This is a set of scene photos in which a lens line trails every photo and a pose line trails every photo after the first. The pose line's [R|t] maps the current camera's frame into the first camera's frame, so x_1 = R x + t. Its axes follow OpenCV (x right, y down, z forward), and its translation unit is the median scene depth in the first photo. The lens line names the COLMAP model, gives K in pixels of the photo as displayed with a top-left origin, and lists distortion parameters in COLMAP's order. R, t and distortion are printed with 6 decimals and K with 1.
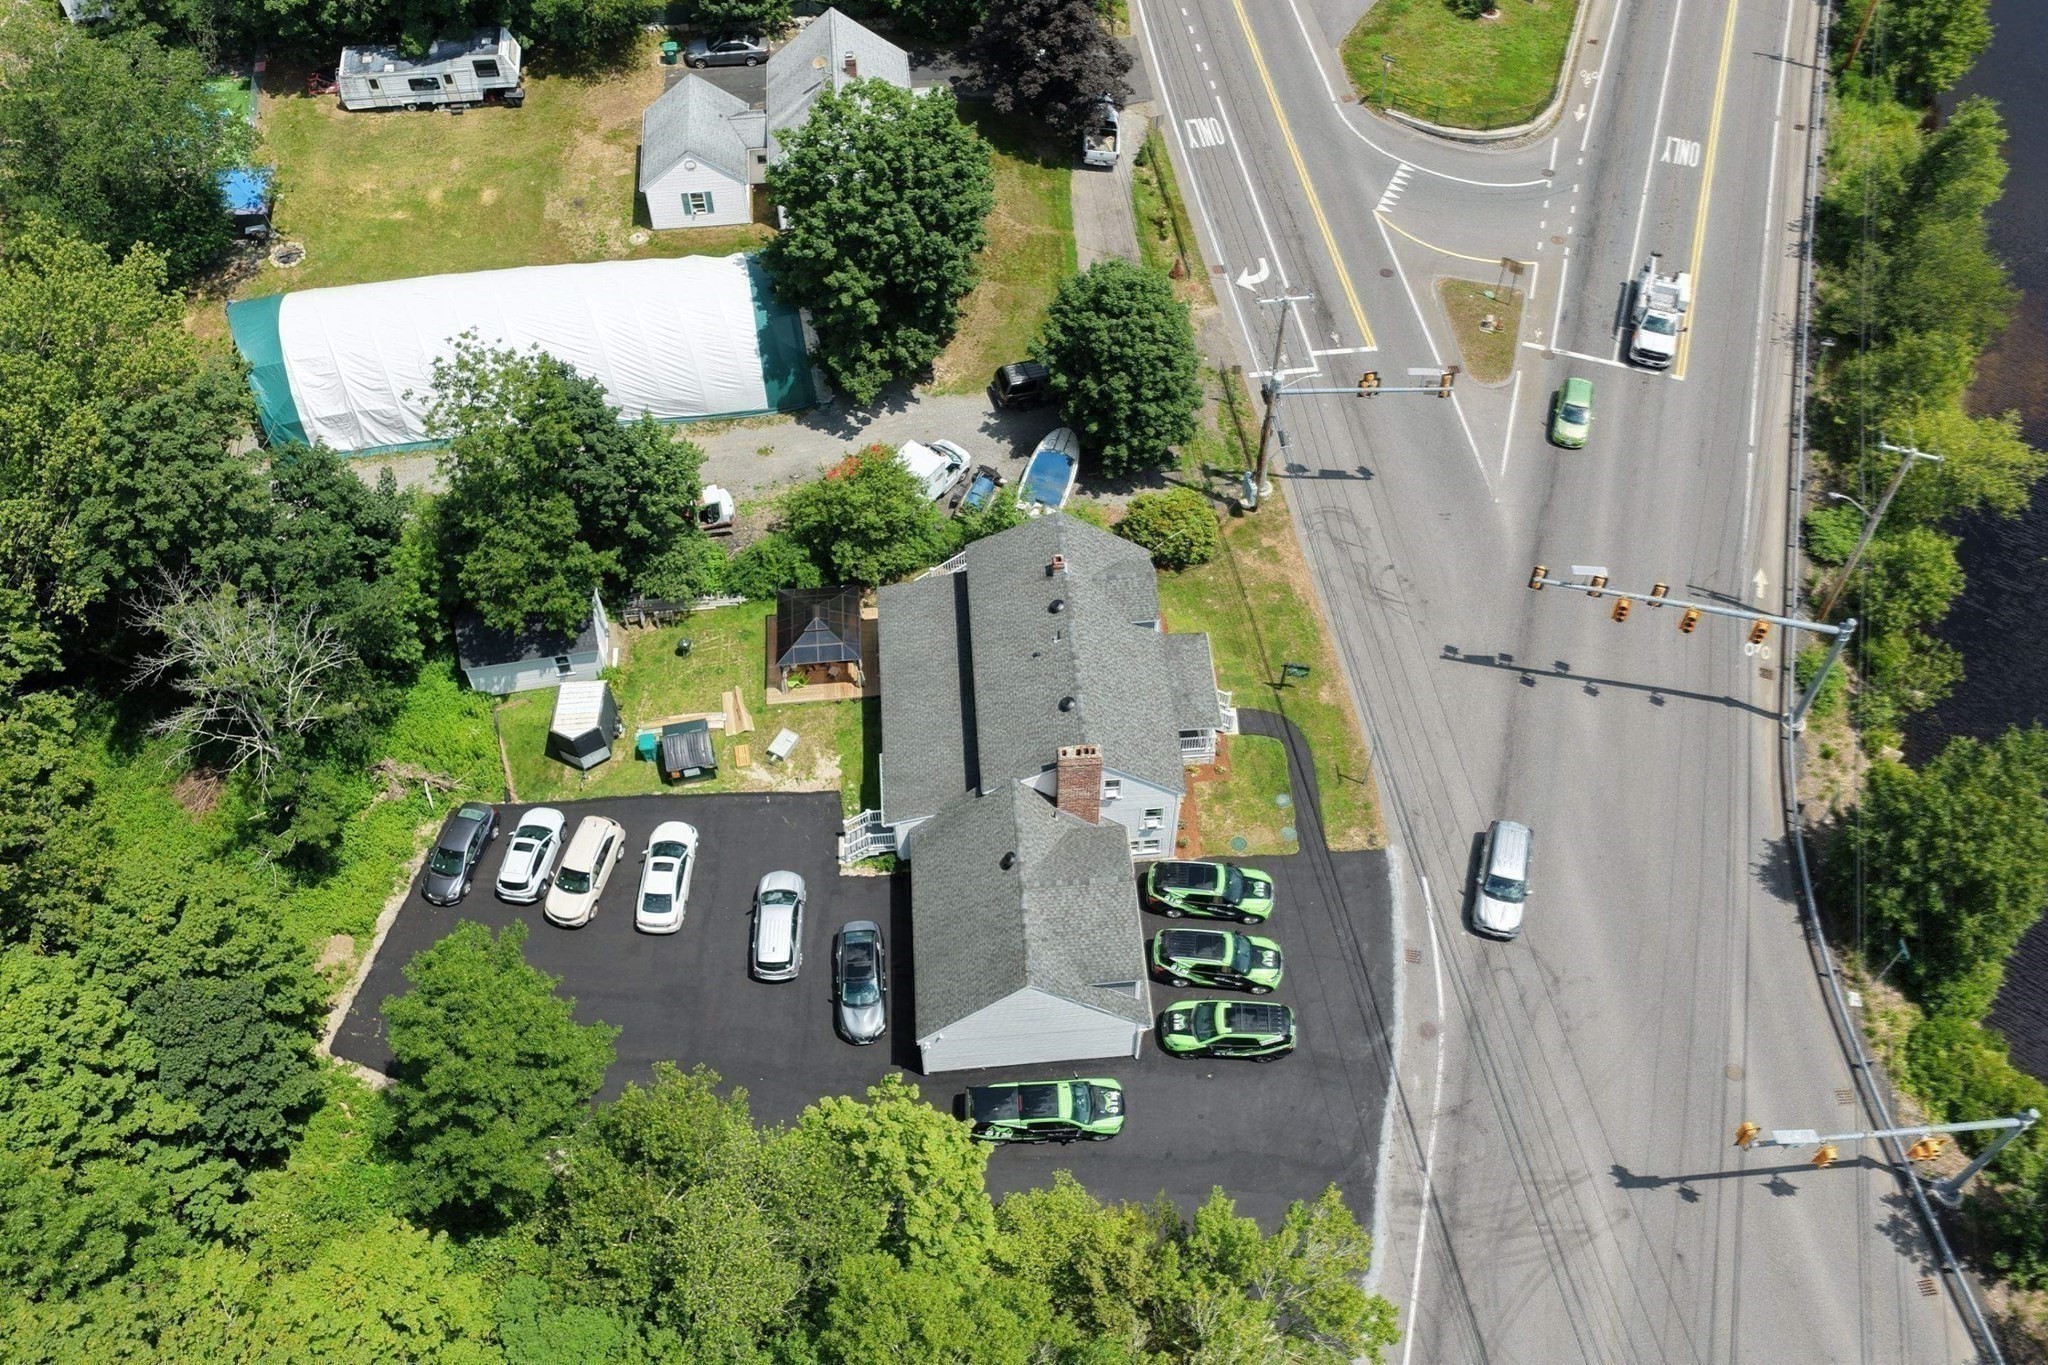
lens RADIAL K [[1709.5, 0, 1034.1], [0, 1709.5, 688.0], [0, 0, 1]] dist [-0.012711, 0.048353]
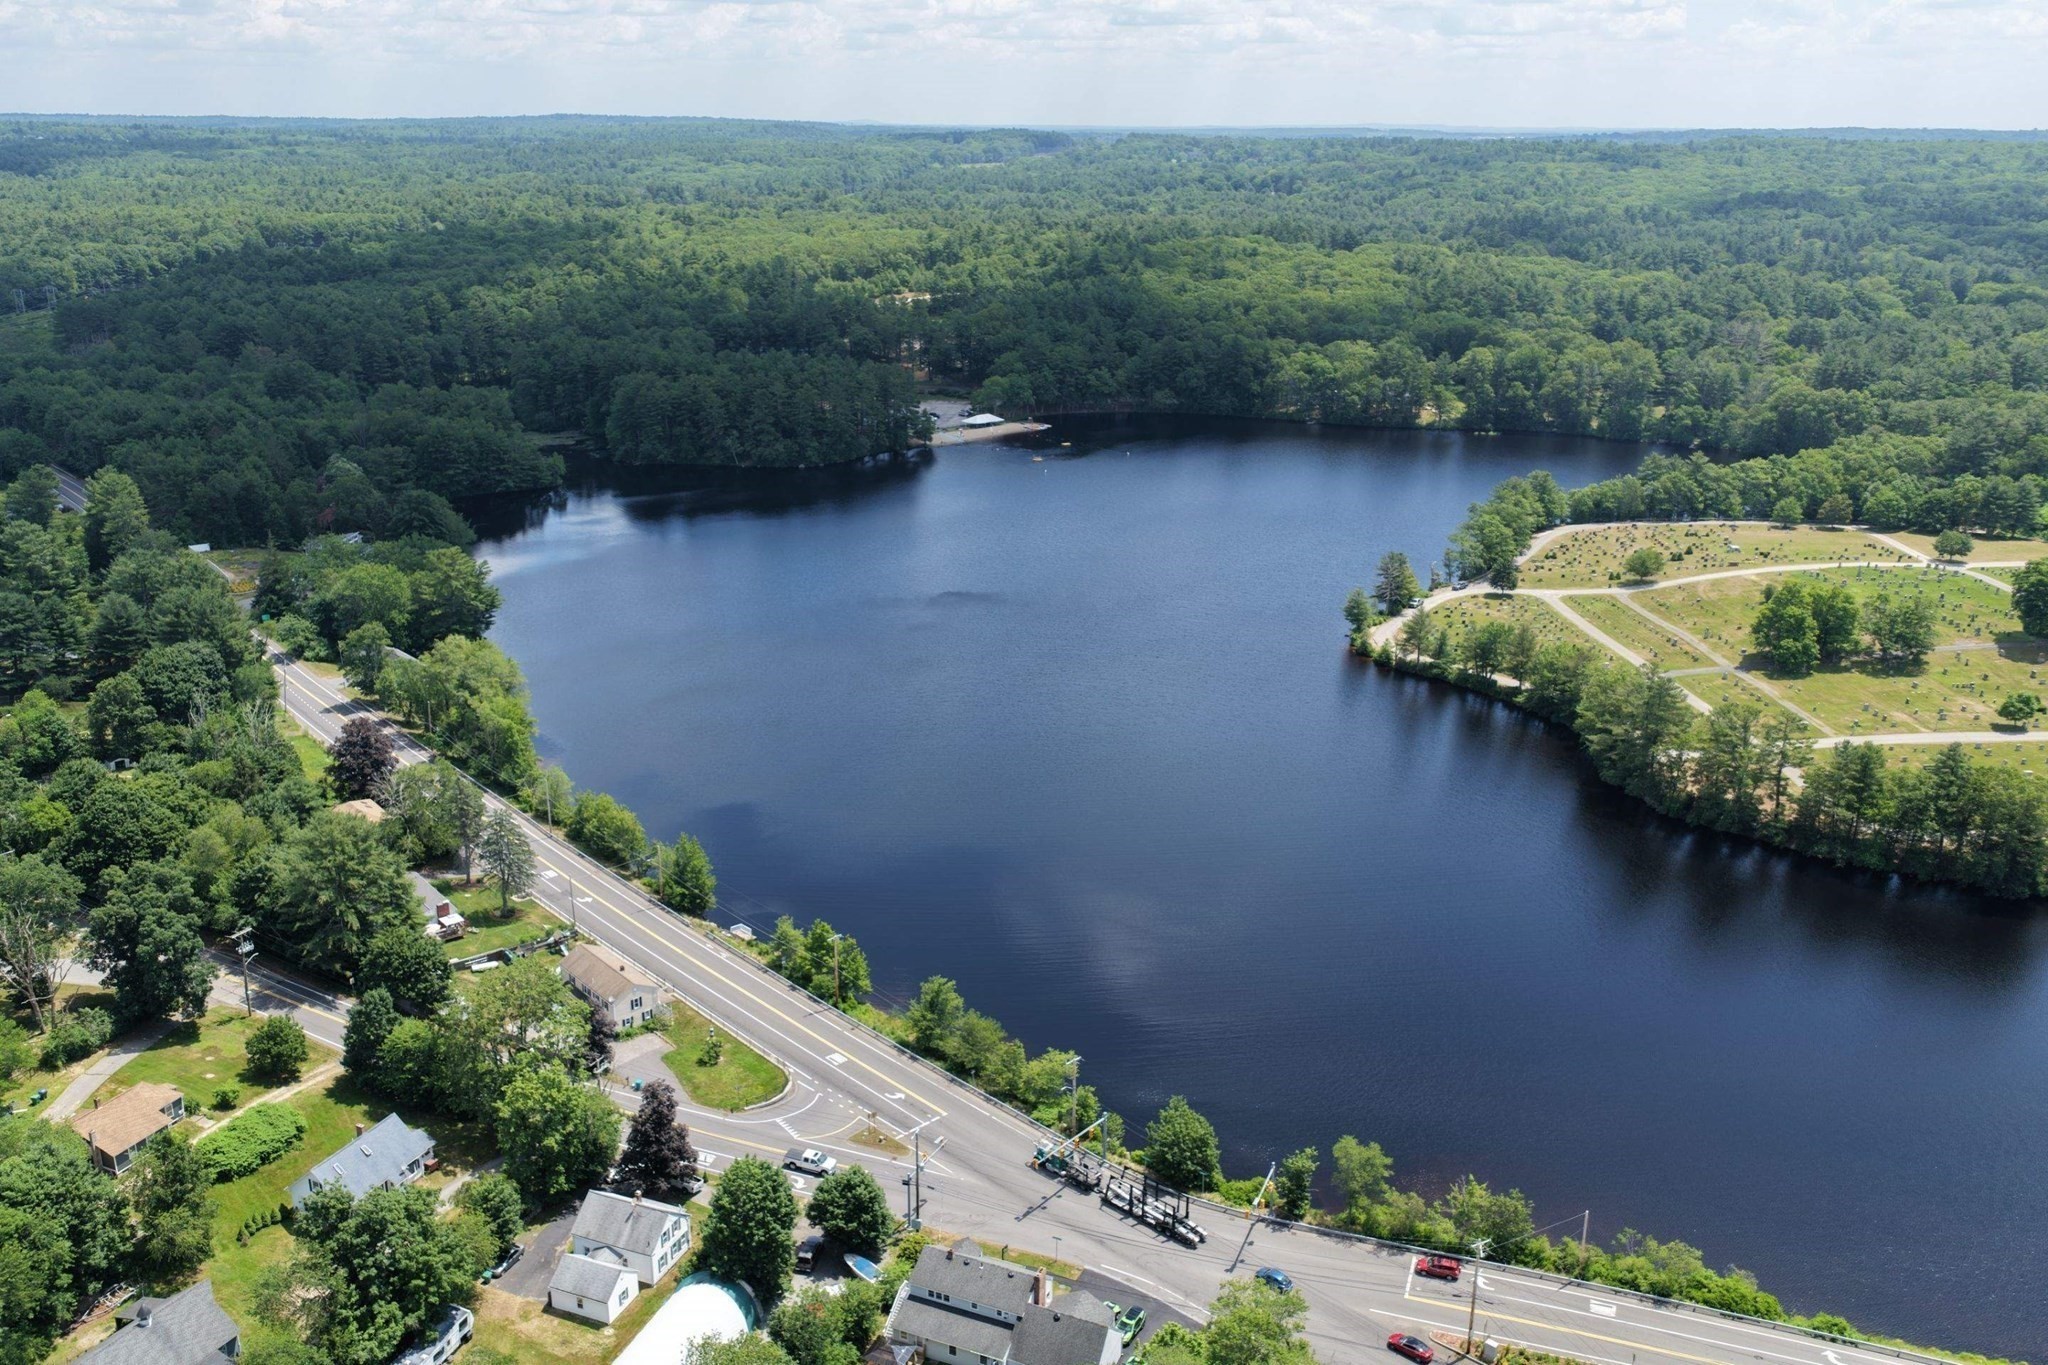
lens RADIAL K [[1709.5, 0, 1019.9], [0, 1709.5, 681.4], [0, 0, 1]] dist [-0.012711, 0.048353]
pose [[0.469494, -0.277416, 0.838222, -1.780033], [0.699527, 0.696136, -0.161419, -0.177294], [-0.538737, 0.662144, 0.520892, -0.902049]]
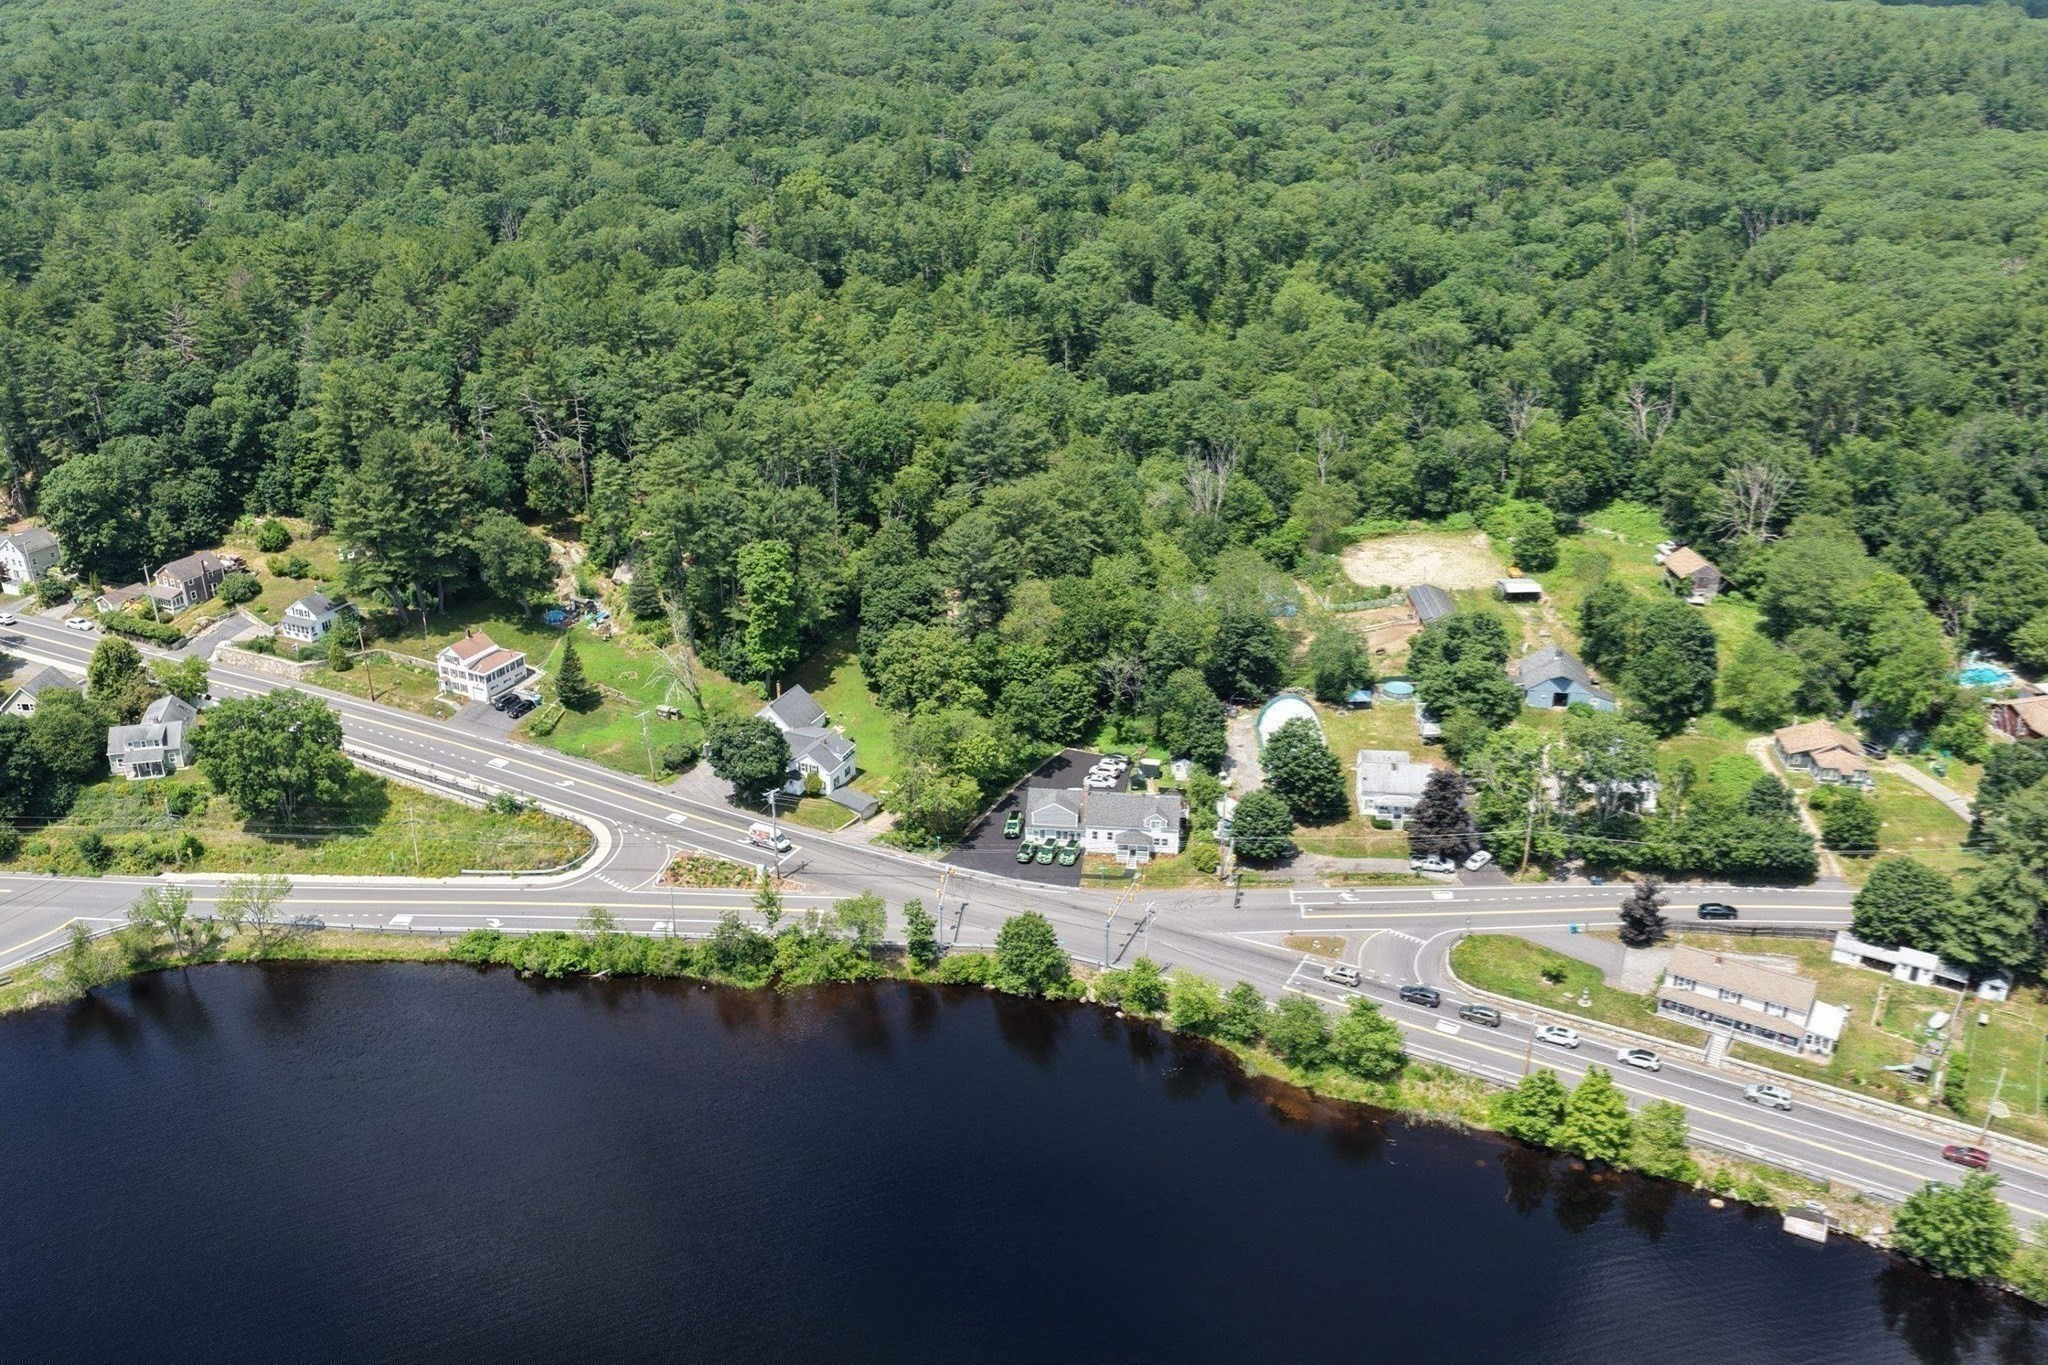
lens RADIAL K [[1709.5, 0, 1027.8], [0, 1709.5, 681.2], [0, 0, 1]] dist [-0.012711, 0.048353]
pose [[-0.189405, 0.404511, -0.894705, 2.957349], [-0.779824, 0.491725, 0.387403, -1.274665], [0.596657, 0.771089, 0.222312, -0.079656]]
